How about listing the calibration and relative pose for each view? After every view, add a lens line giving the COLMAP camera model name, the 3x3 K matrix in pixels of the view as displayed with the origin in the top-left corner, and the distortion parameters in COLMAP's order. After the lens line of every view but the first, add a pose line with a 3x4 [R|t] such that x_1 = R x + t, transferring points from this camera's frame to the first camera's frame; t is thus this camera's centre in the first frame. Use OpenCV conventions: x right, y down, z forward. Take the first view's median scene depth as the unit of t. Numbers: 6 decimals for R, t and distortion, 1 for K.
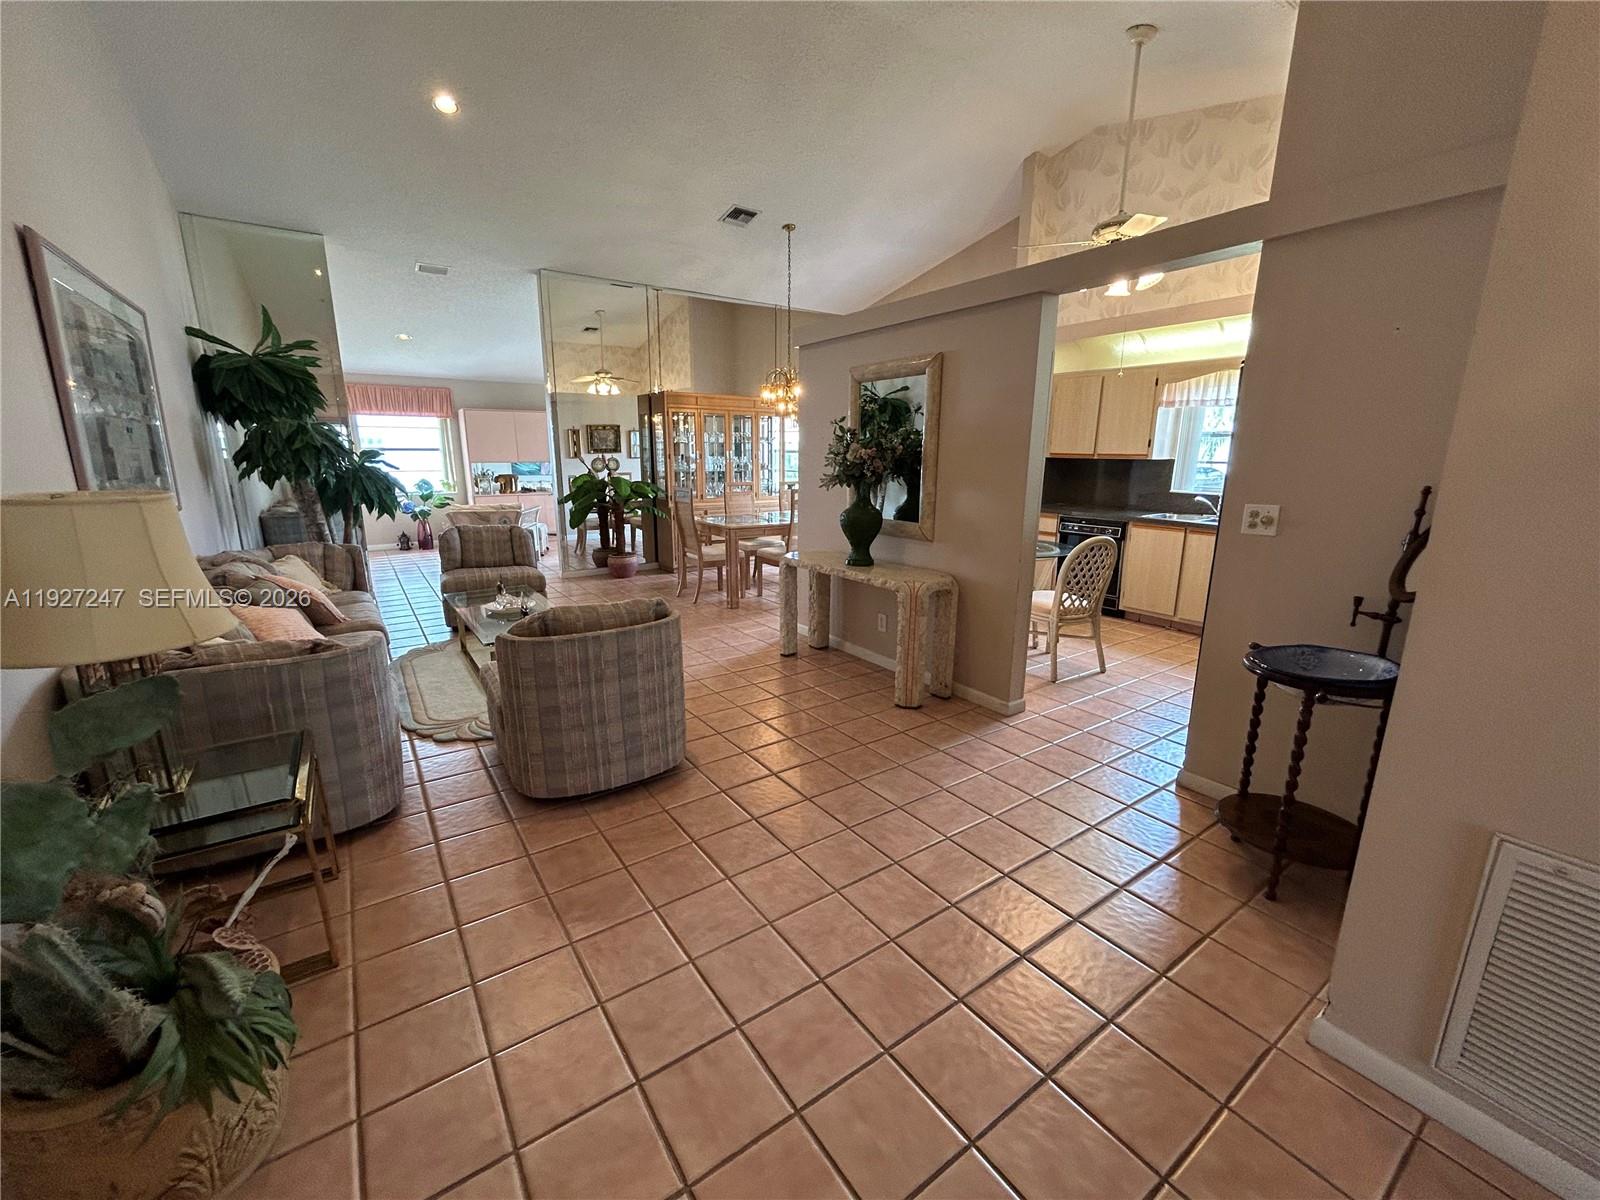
lens RADIAL K [[646.0, 0, 797.3], [0, 646.0, 601.4], [0, 0, 1]] dist [0.001145, 0.001048]
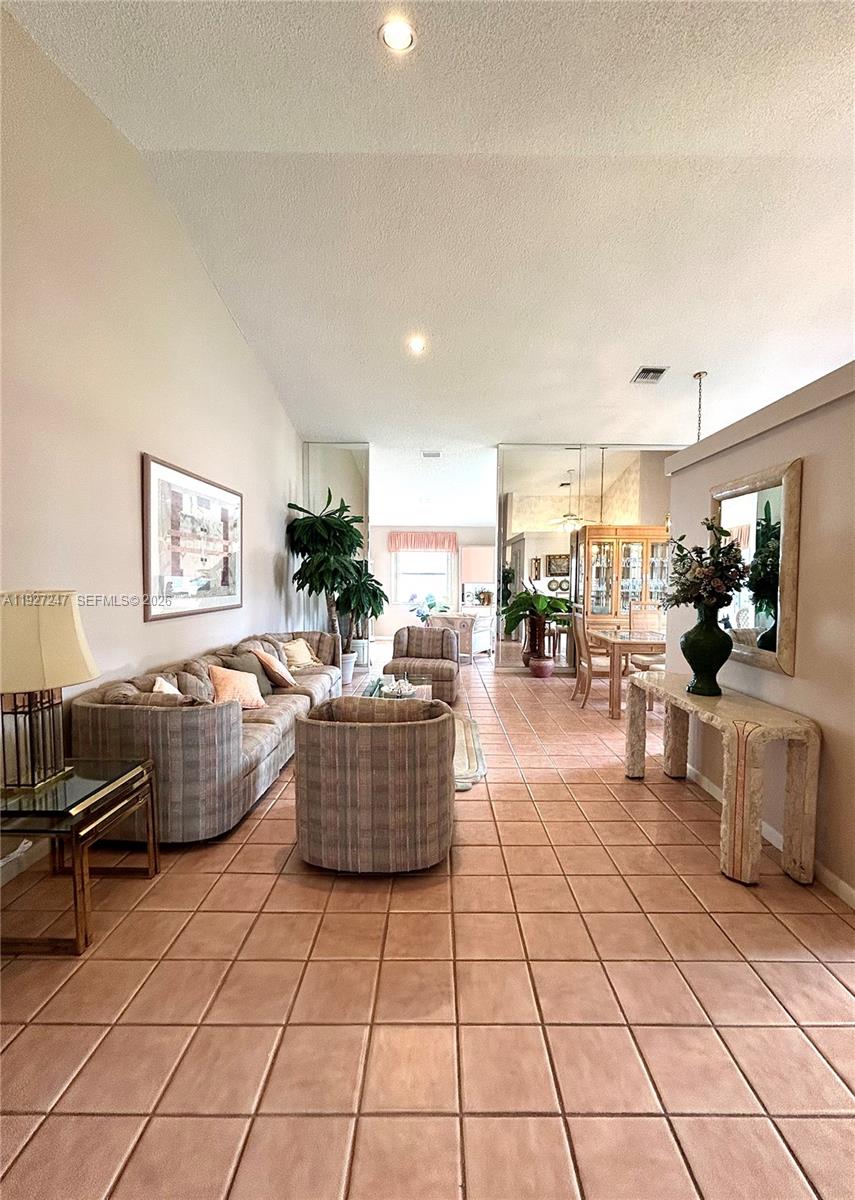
lens RADIAL K [[511.8, 0, 432.7], [0, 511.8, 600.9], [0, 0, 1]] dist [-0.000449, 0.000882]
pose [[0.824083, 0.029056, -0.565723, 0.183516], [-0.130528, 0.981550, -0.139725, -0.033799], [0.551225, 0.188987, 0.812671, 0.183816]]
